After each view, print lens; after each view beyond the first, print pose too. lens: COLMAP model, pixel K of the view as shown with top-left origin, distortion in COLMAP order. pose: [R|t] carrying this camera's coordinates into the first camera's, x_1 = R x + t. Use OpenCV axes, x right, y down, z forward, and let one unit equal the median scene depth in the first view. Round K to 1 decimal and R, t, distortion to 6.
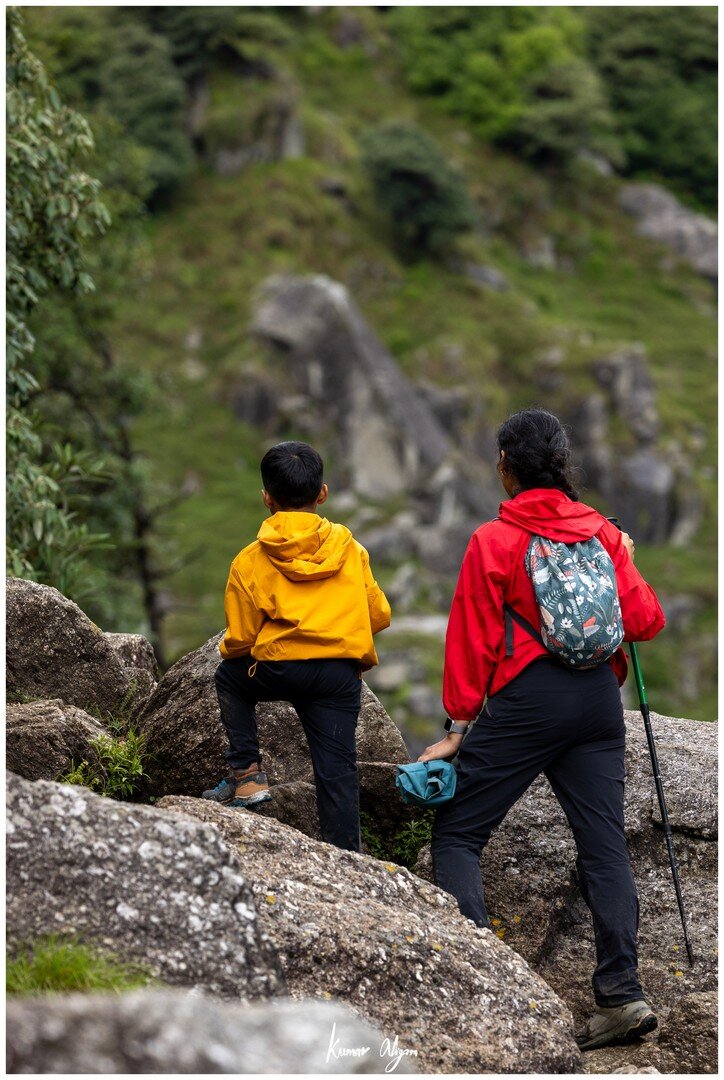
lens RADIAL K [[4012.0, 0, 362.6], [0, 4012.0, 539.7], [0, 0, 1]] dist [-0.293942, 0.000000]
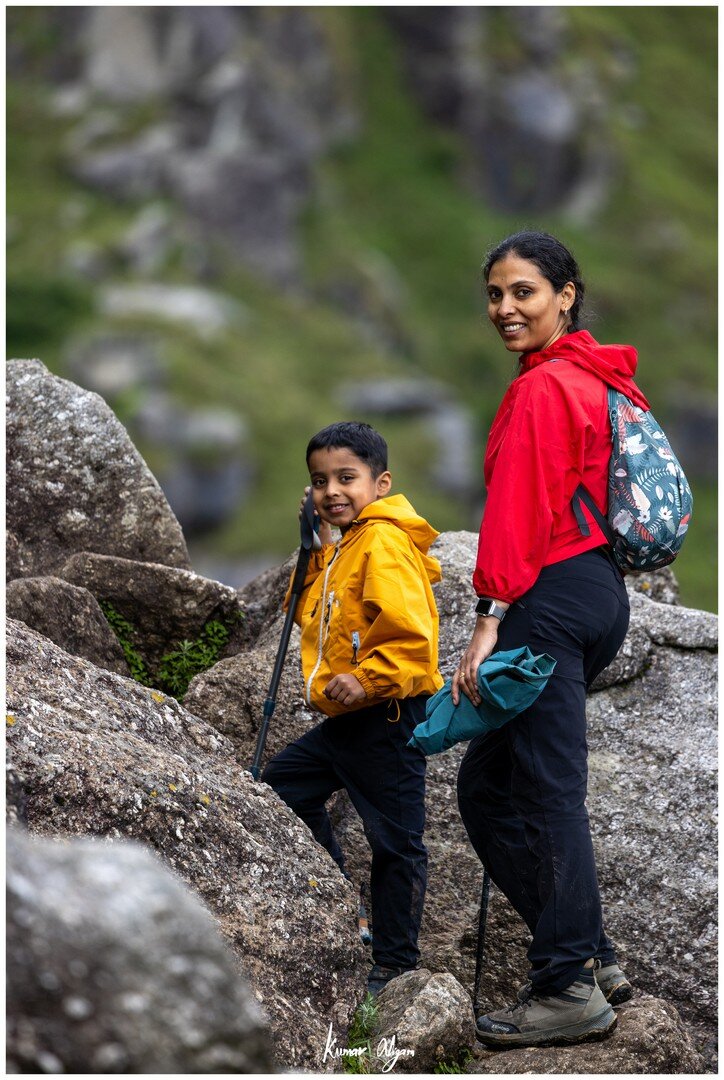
lens RADIAL K [[4006.9, 0, 361.3], [0, 4006.9, 540.1], [0, 0, 1]] dist [-0.253752, 0.000000]
pose [[0.993379, 0.108101, 0.038881, 0.012967], [-0.109421, 0.993427, 0.033604, 0.017908], [-0.034993, -0.037636, 0.998679, 0.182170]]
